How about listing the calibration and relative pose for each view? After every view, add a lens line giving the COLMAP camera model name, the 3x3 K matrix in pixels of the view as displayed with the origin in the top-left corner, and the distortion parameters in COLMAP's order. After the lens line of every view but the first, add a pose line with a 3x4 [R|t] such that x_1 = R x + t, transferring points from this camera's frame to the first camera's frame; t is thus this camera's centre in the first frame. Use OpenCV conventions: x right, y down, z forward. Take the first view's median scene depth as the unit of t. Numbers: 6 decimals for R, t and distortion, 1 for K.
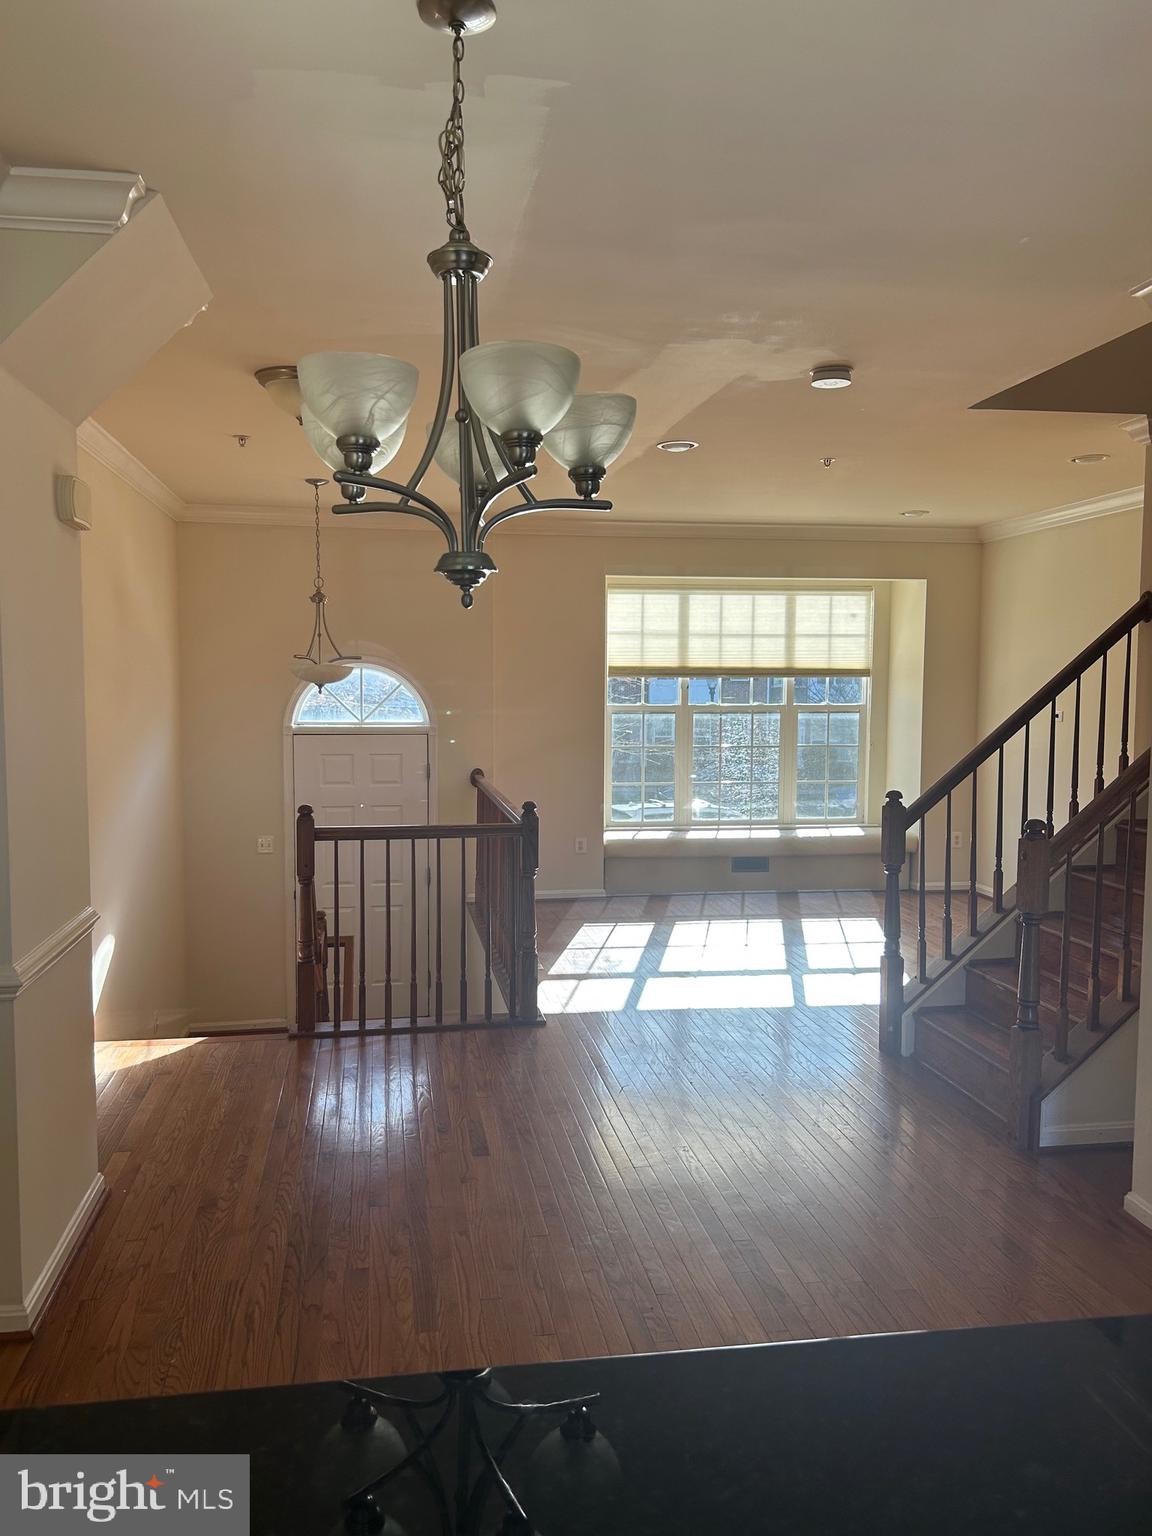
lens RADIAL K [[1160.3, 0, 557.5], [0, 1160.3, 775.9], [0, 0, 1]] dist [0.048873, -0.062092]
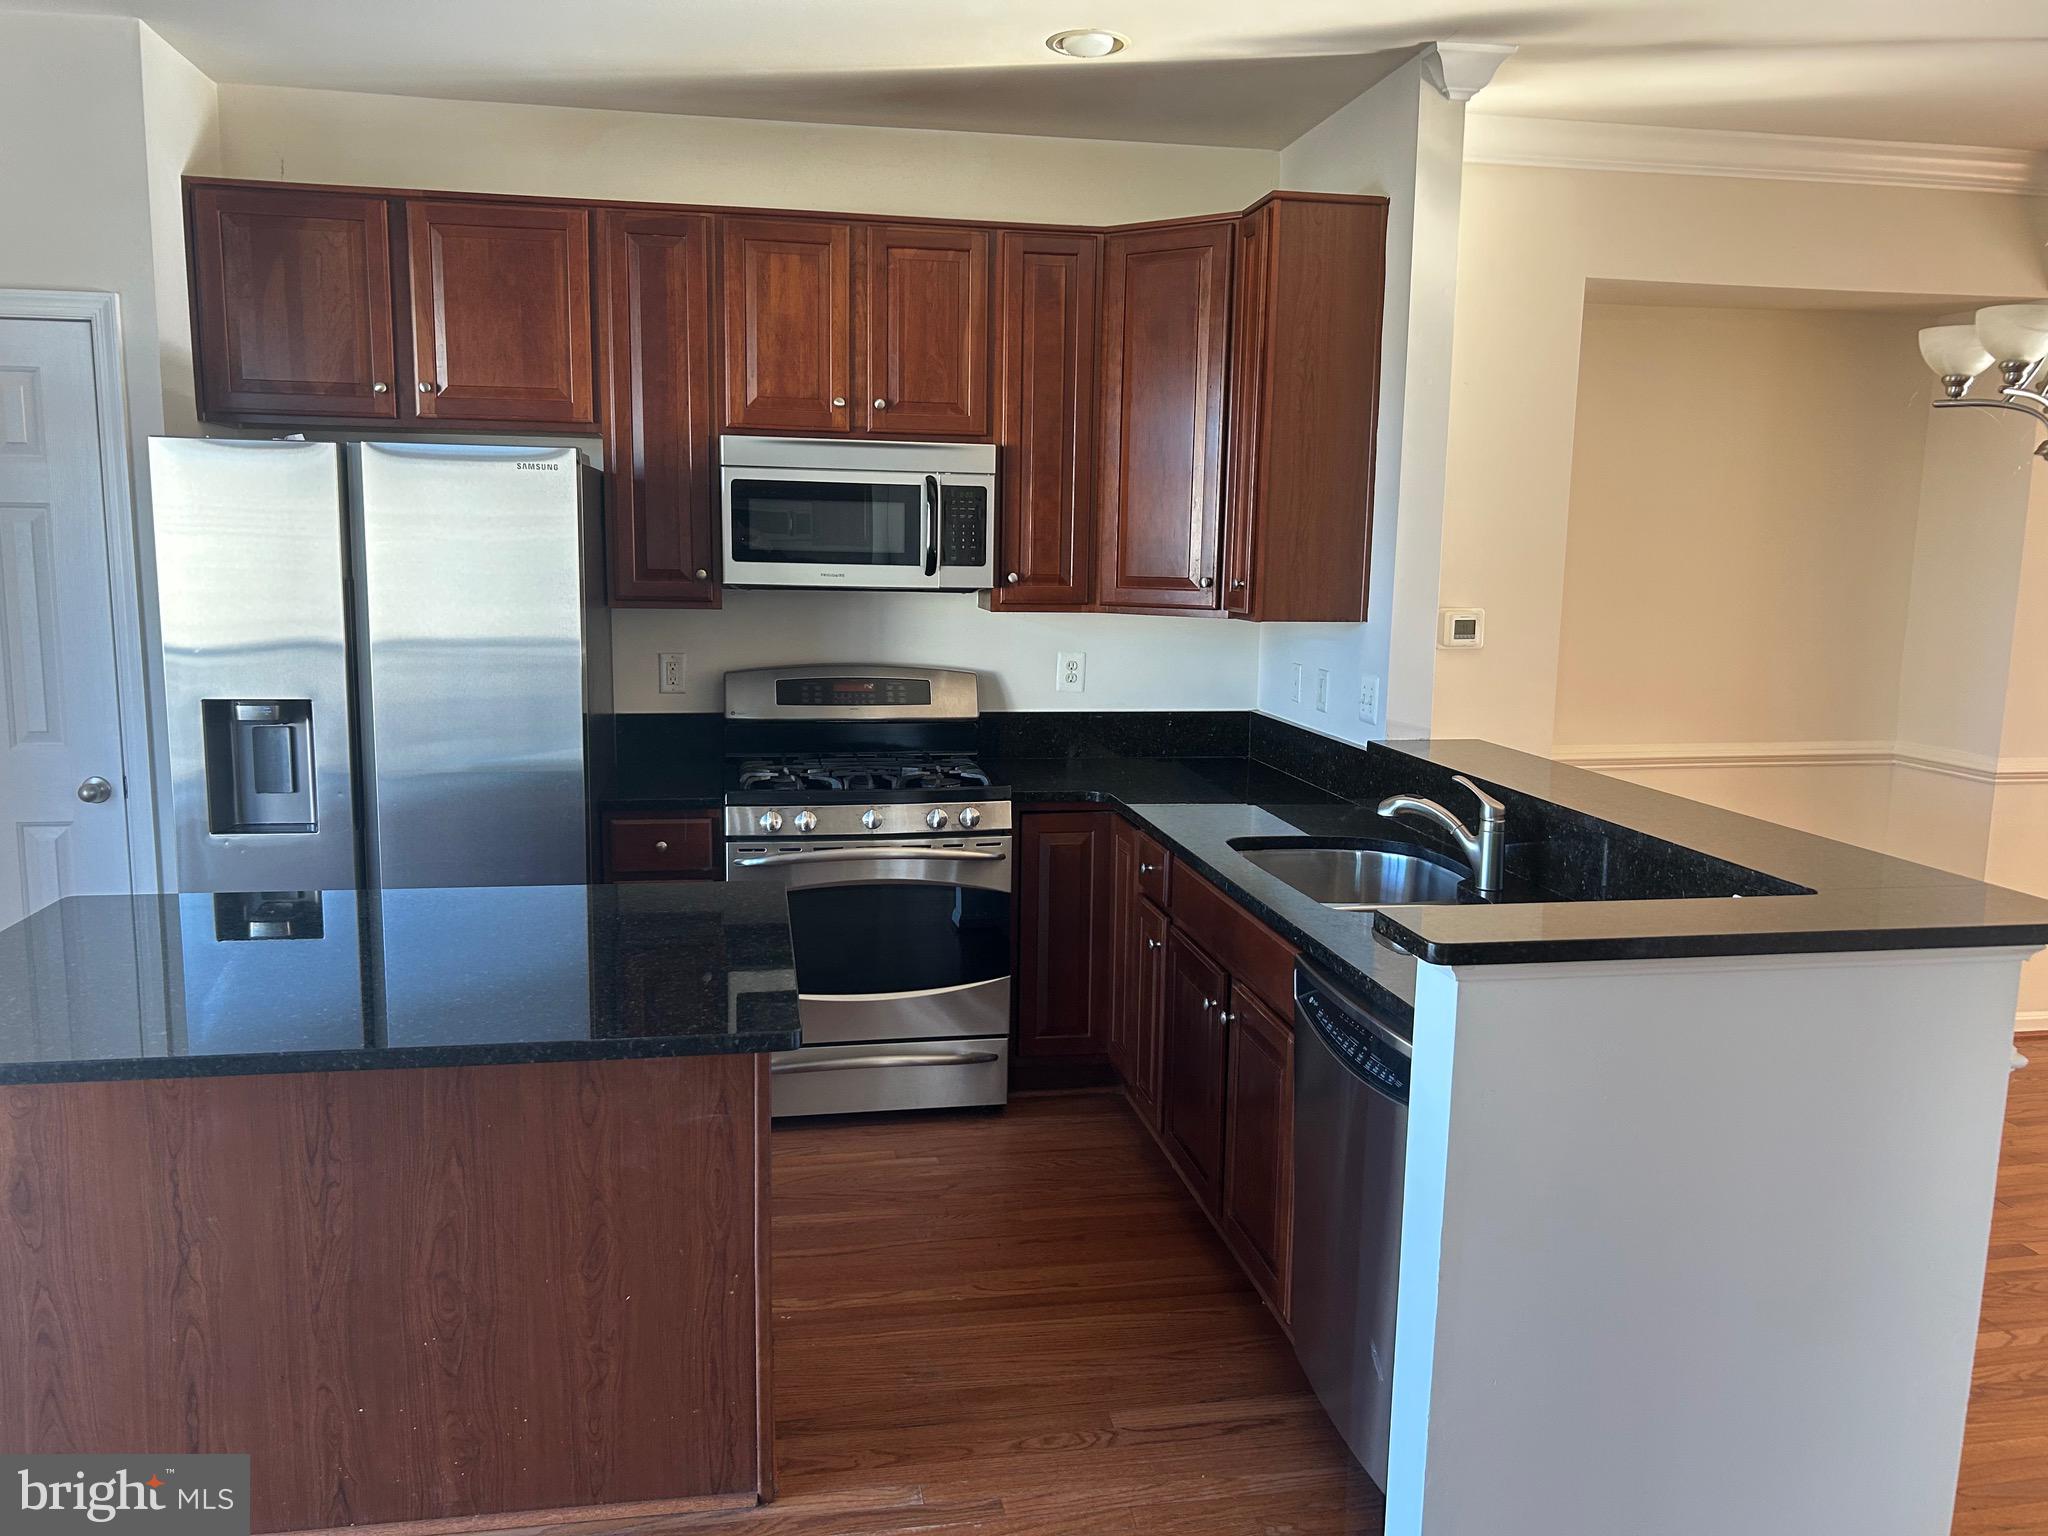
lens RADIAL K [[1547.1, 0, 1029.1], [0, 1547.1, 775.7], [0, 0, 1]] dist [0.048873, -0.062092]
pose [[0.026323, 0.147913, -0.988650, 0.676218], [-0.099111, 0.984506, 0.144654, 0.018113], [0.994728, 0.094178, 0.040575, -0.087557]]
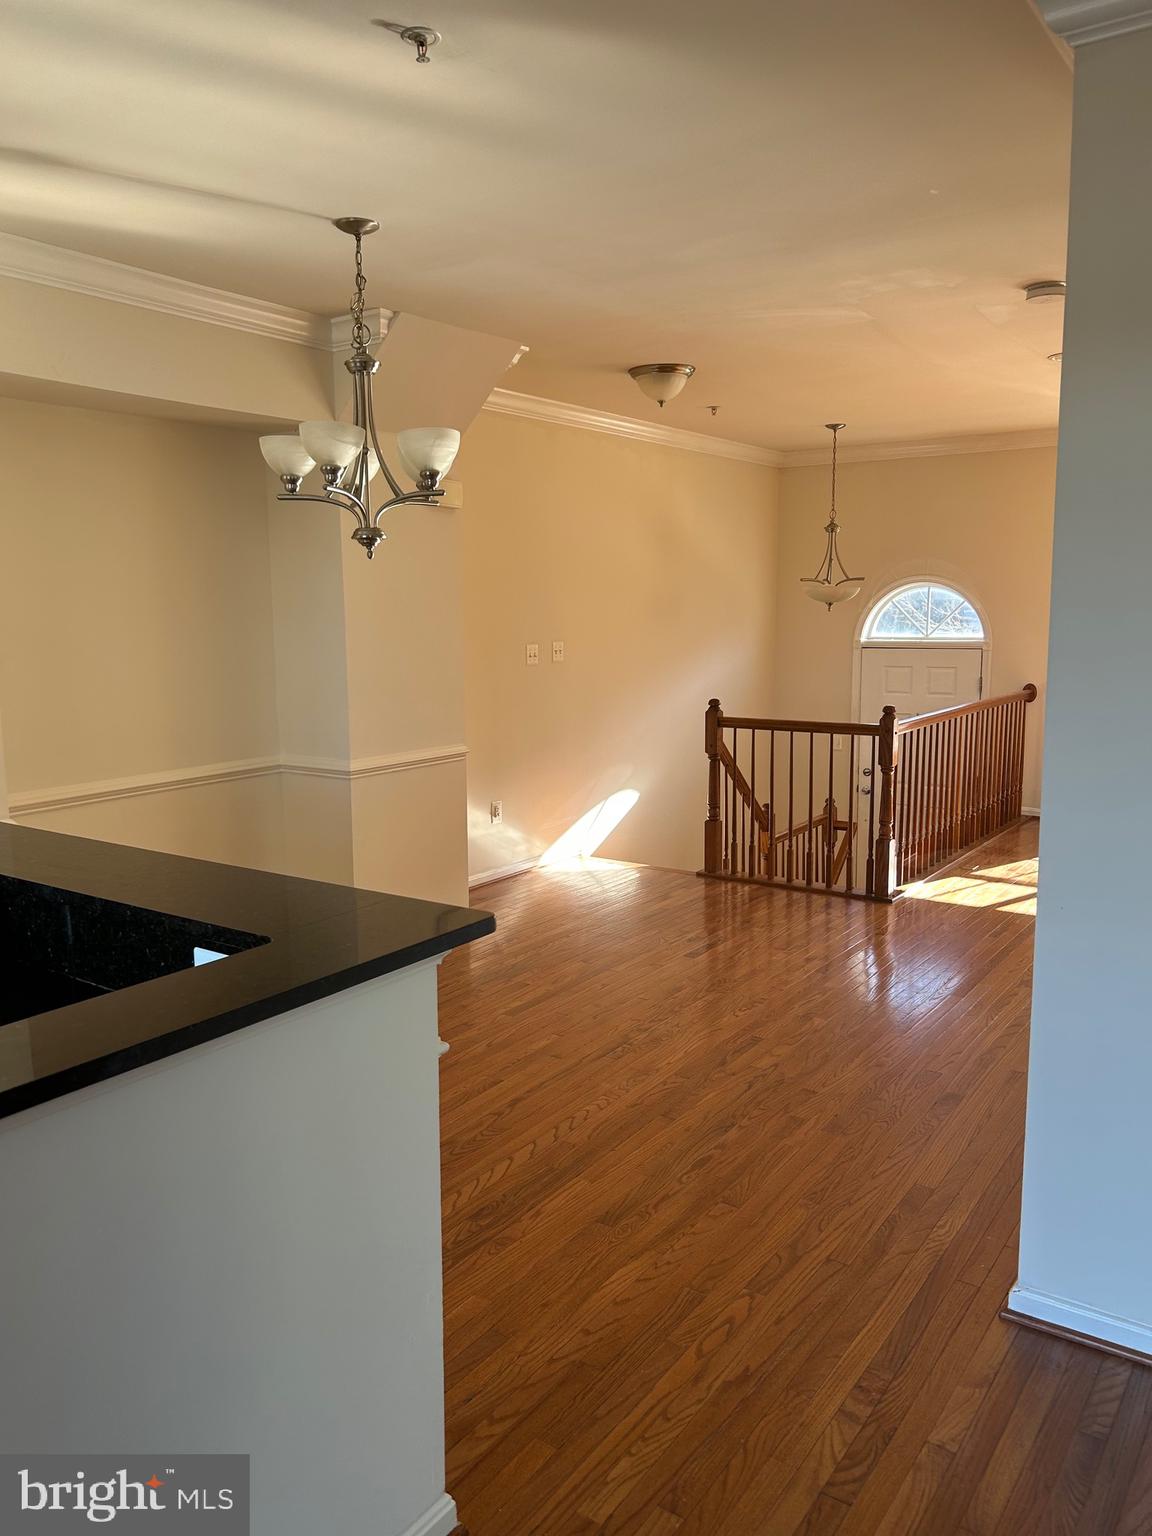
lens RADIAL K [[1160.3, 0, 557.5], [0, 1160.3, 775.9], [0, 0, 1]] dist [0.048873, -0.062092]
pose [[0.709960, 0.092191, -0.698182, 0.556723], [-0.045893, 0.995344, 0.084761, 0.009420], [0.702745, -0.028135, 0.710885, -0.033876]]
